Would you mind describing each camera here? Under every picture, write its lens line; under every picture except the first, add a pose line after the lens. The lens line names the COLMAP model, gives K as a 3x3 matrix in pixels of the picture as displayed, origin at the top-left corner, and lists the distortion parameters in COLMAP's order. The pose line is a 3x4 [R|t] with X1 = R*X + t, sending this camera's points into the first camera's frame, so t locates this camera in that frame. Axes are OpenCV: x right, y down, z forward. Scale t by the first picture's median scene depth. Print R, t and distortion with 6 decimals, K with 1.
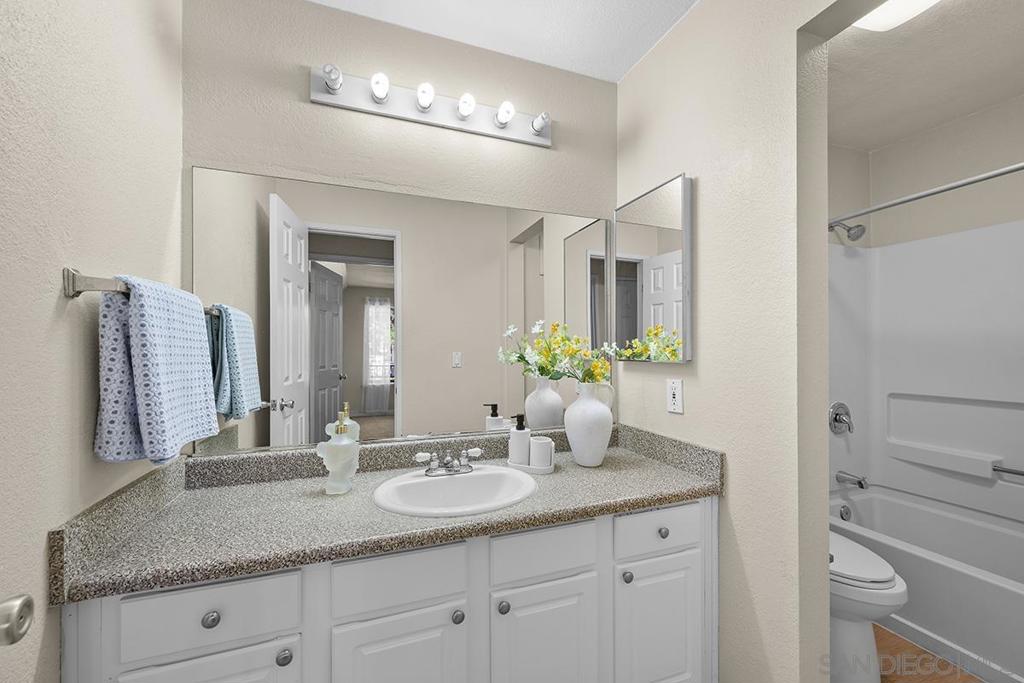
lens RADIAL K [[402.5, 0, 509.1], [0, 402.5, 349.6], [0, 0, 1]] dist [-0.001438, -0.000079]
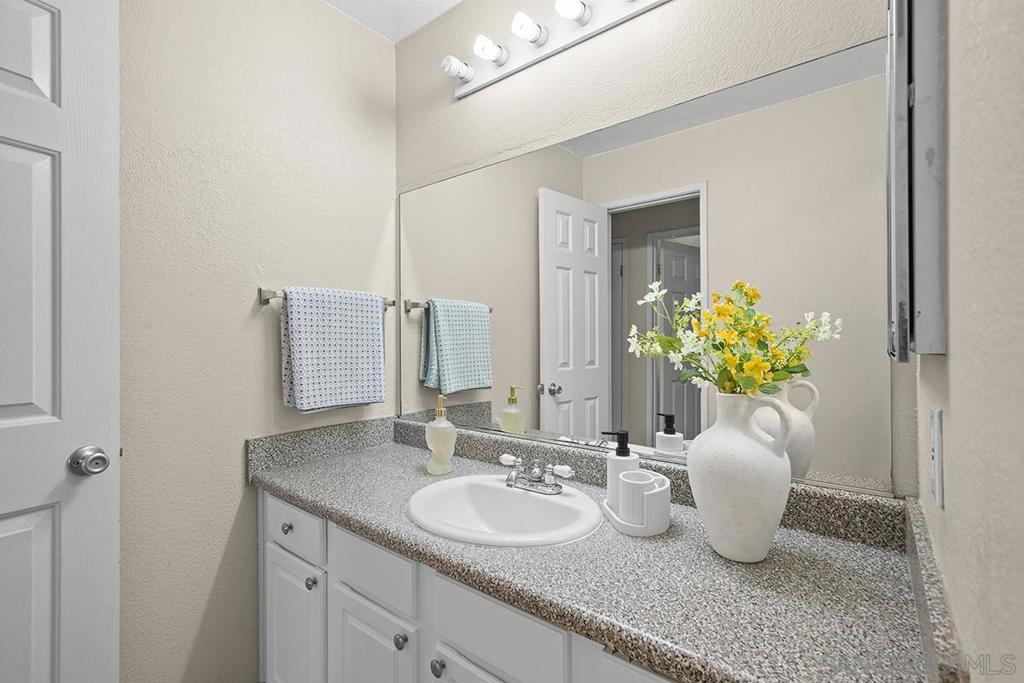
lens RADIAL K [[451.7, 0, 518.4], [0, 451.7, 339.6], [0, 0, 1]] dist [0.000479, -0.000415]
pose [[0.528484, -0.002331, -0.848940, 0.560995], [0.005394, 0.999985, 0.000612, 0.012403], [0.848926, -0.004903, 0.528489, 0.478919]]
